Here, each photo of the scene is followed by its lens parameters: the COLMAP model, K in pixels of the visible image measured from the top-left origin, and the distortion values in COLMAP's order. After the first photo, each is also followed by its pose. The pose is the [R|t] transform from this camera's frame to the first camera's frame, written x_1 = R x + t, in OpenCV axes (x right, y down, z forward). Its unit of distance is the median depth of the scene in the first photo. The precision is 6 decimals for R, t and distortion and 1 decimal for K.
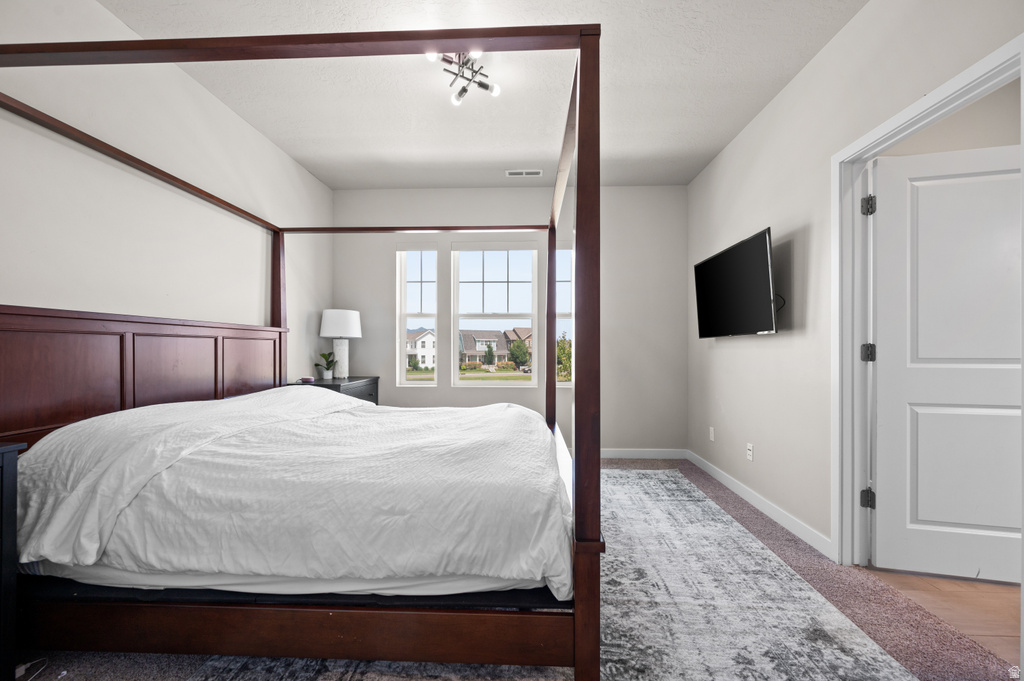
lens RADIAL K [[412.2, 0, 512.1], [0, 412.2, 346.2], [0, 0, 1]] dist [-0.002405, -0.000068]
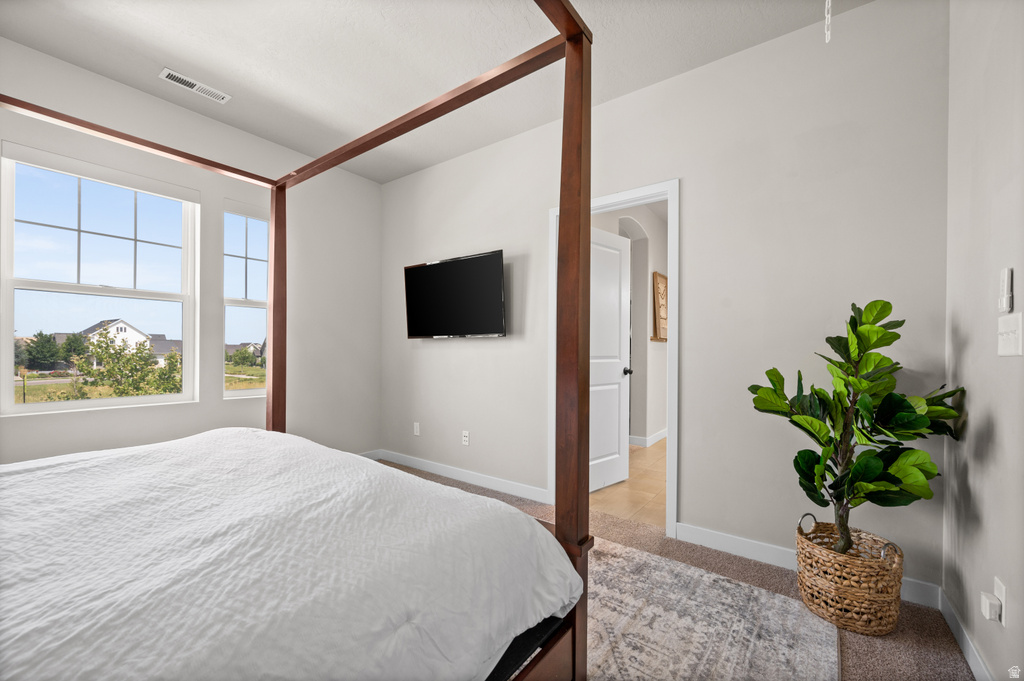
lens RADIAL K [[412.2, 0, 512.8], [0, 412.2, 349.6], [0, 0, 1]] dist [-0.002405, -0.000068]
pose [[0.558686, 0.006353, 0.829355, -0.369336], [-0.014187, 0.999898, 0.001897, 0.003357], [-0.829258, -0.012826, 0.558719, 0.291231]]
